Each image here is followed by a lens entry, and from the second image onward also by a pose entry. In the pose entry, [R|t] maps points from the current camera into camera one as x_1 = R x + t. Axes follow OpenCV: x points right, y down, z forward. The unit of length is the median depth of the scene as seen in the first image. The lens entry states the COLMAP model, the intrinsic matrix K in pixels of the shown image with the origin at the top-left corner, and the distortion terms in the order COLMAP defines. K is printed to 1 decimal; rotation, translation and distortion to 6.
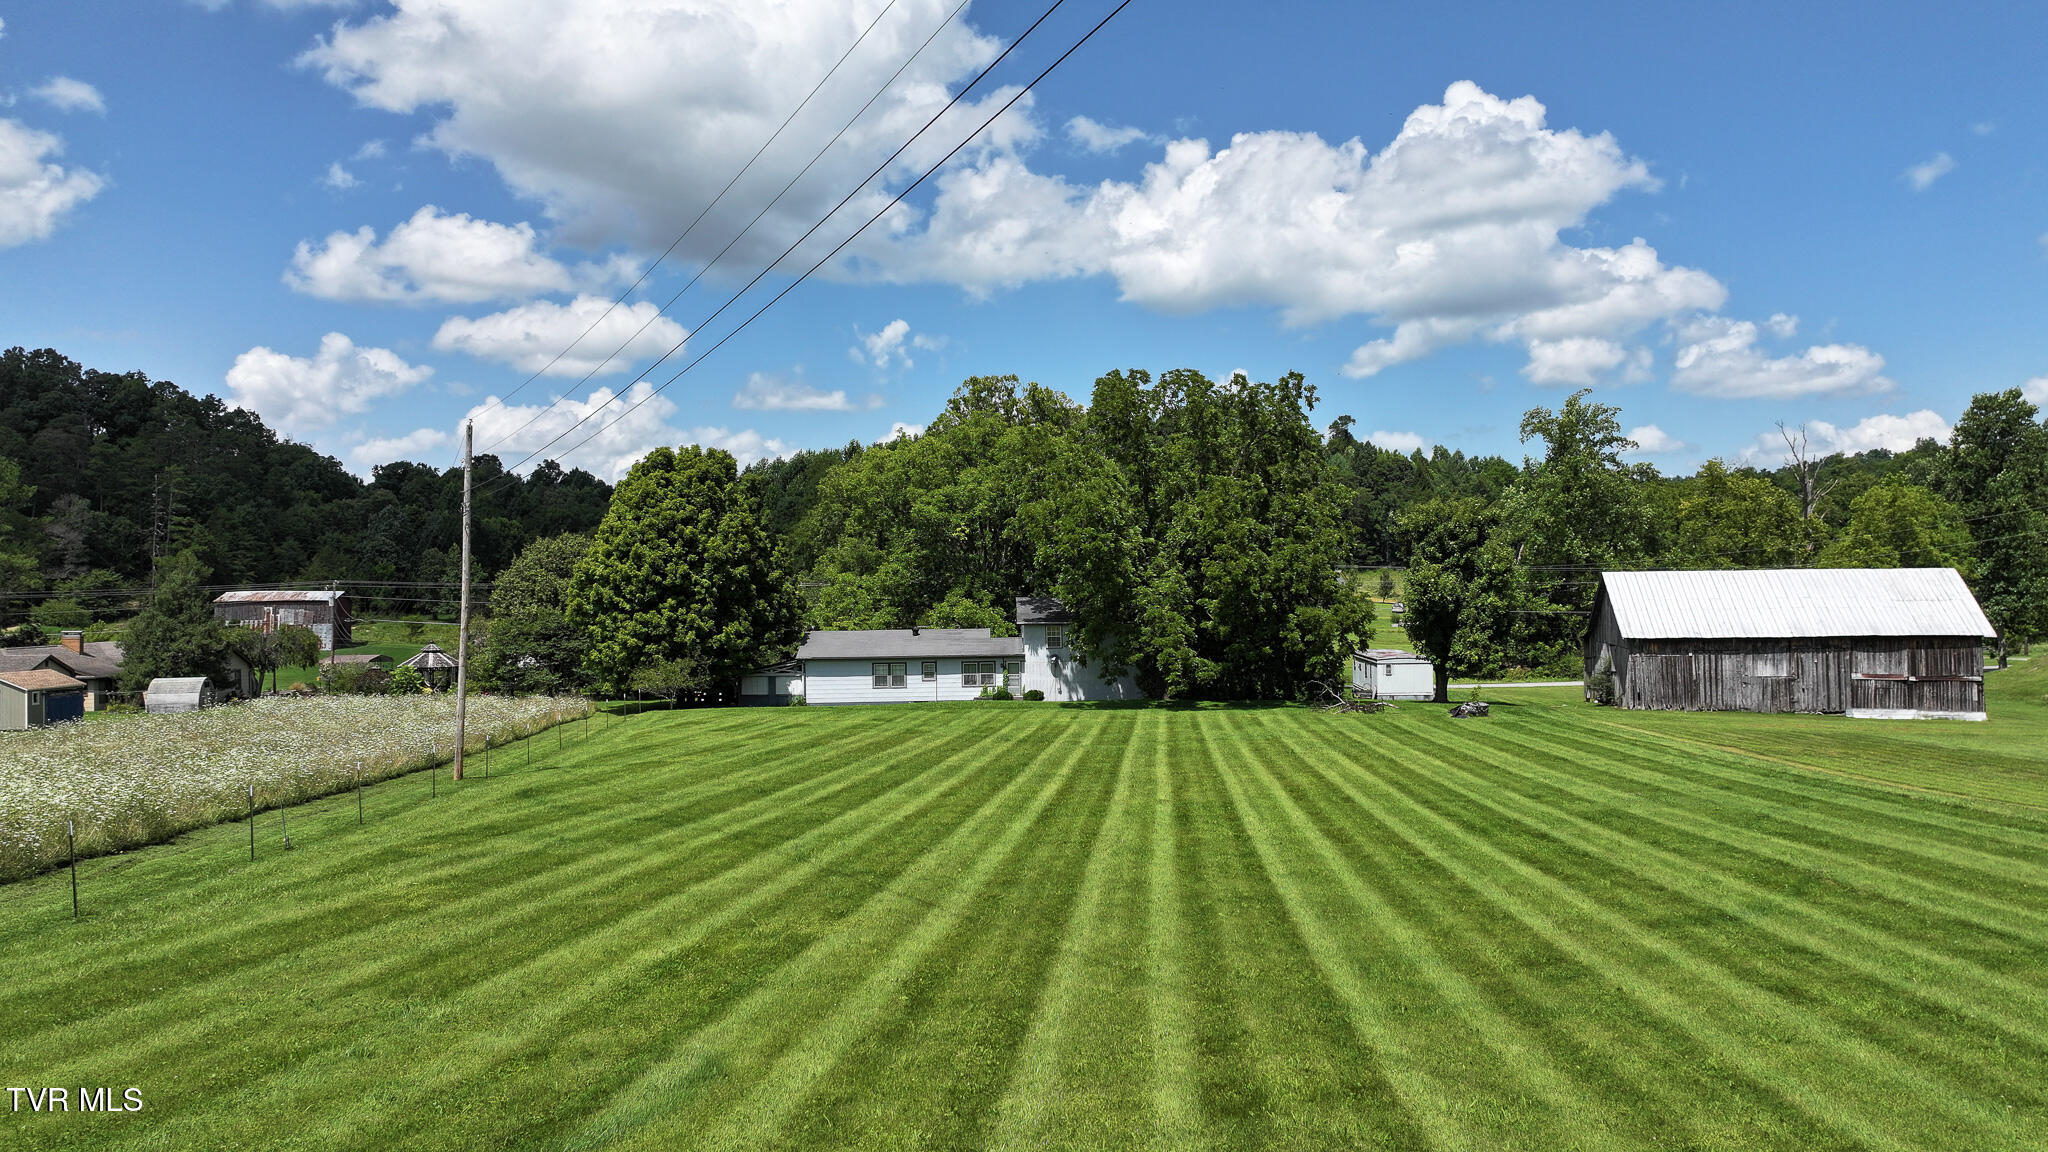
lens RADIAL K [[1441.2, 0, 1032.1], [0, 1441.2, 577.6], [0, 0, 1]] dist [0.004988, 0.010858]
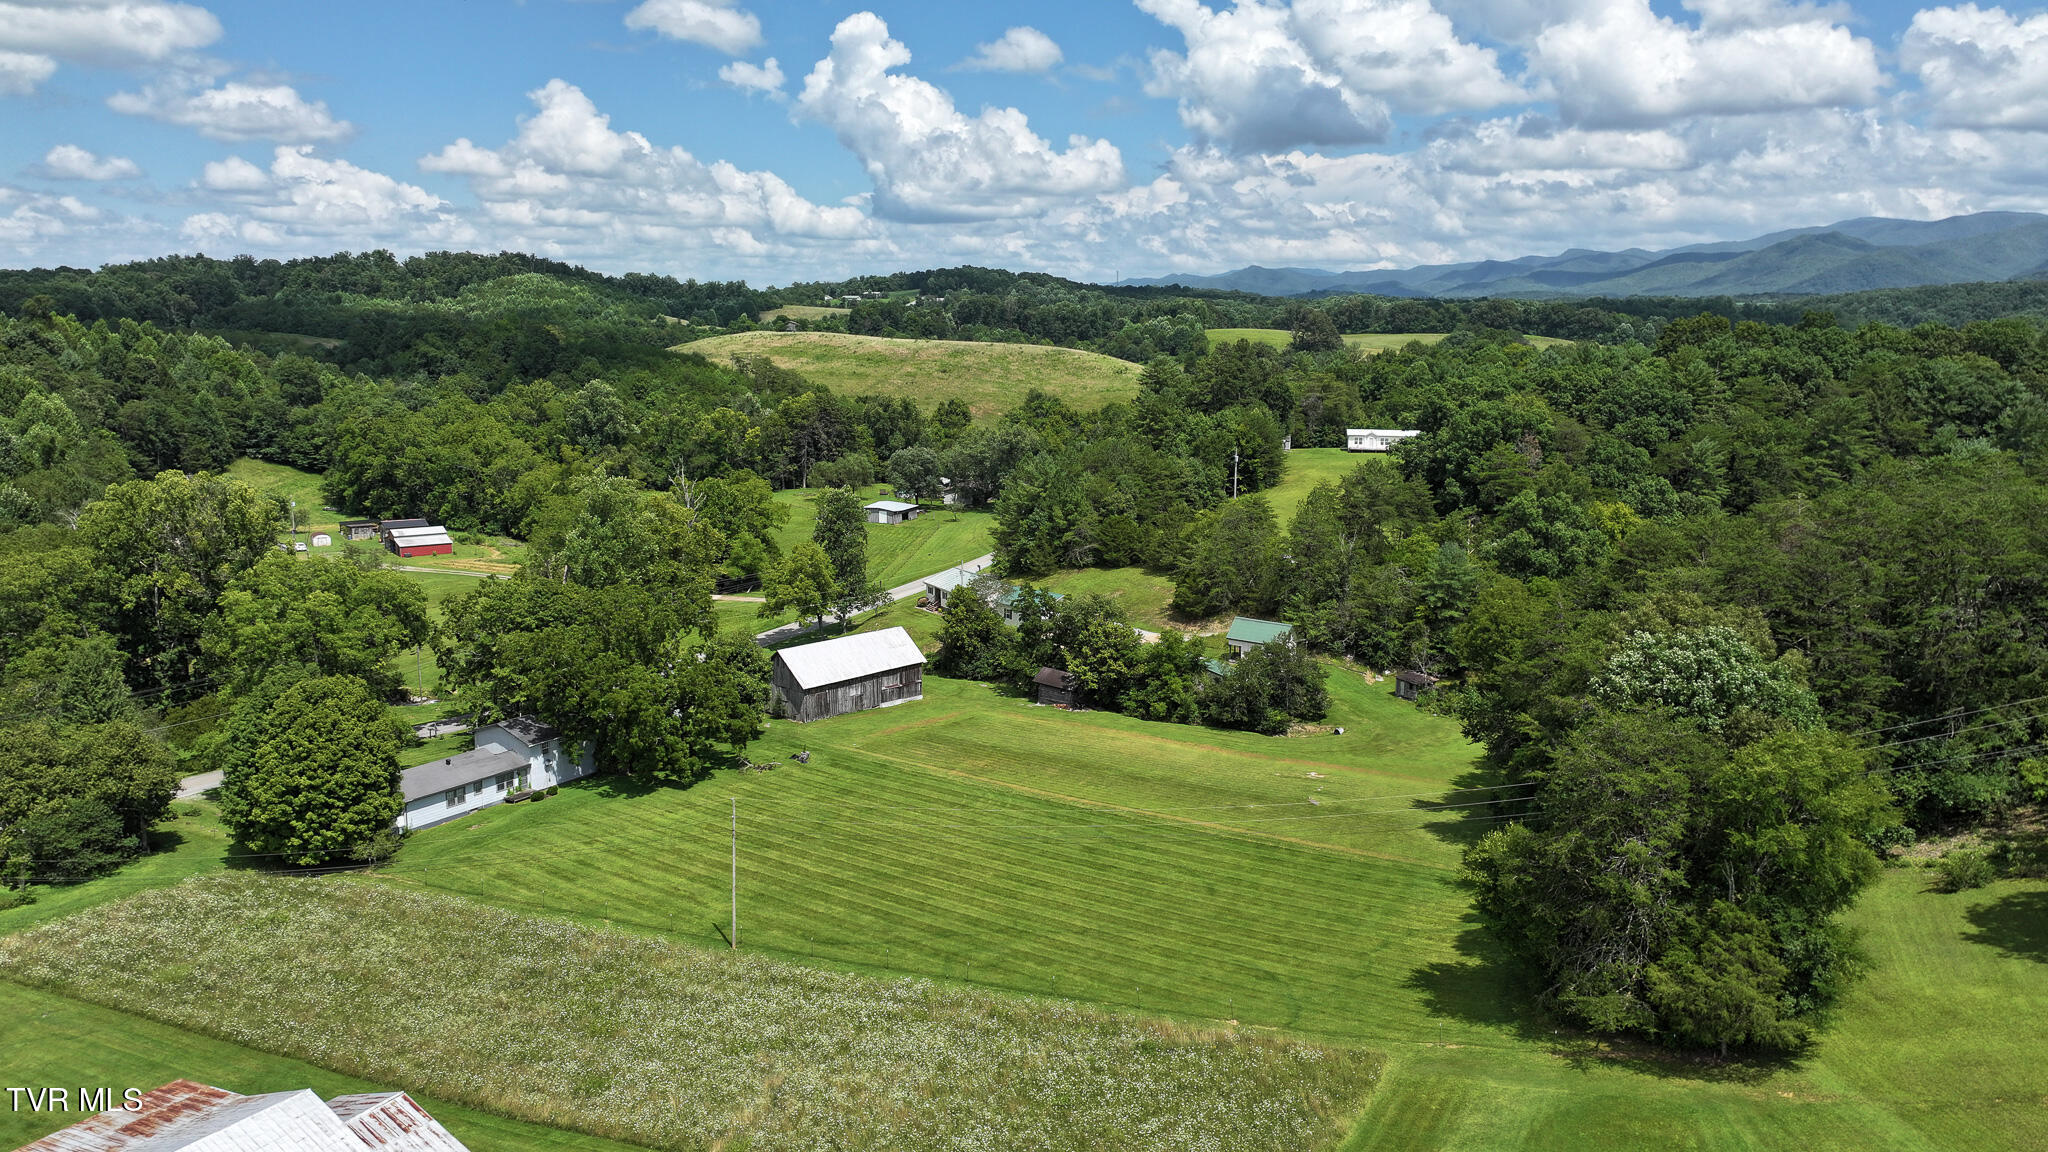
lens RADIAL K [[1441.2, 0, 1023.4], [0, 1441.2, 590.2], [0, 0, 1]] dist [0.004988, 0.010858]
pose [[0.547366, -0.132844, 0.826282, -1.041236], [-0.021586, 0.984752, 0.172621, -0.439719], [-0.836615, -0.112323, 0.536152, -0.296395]]
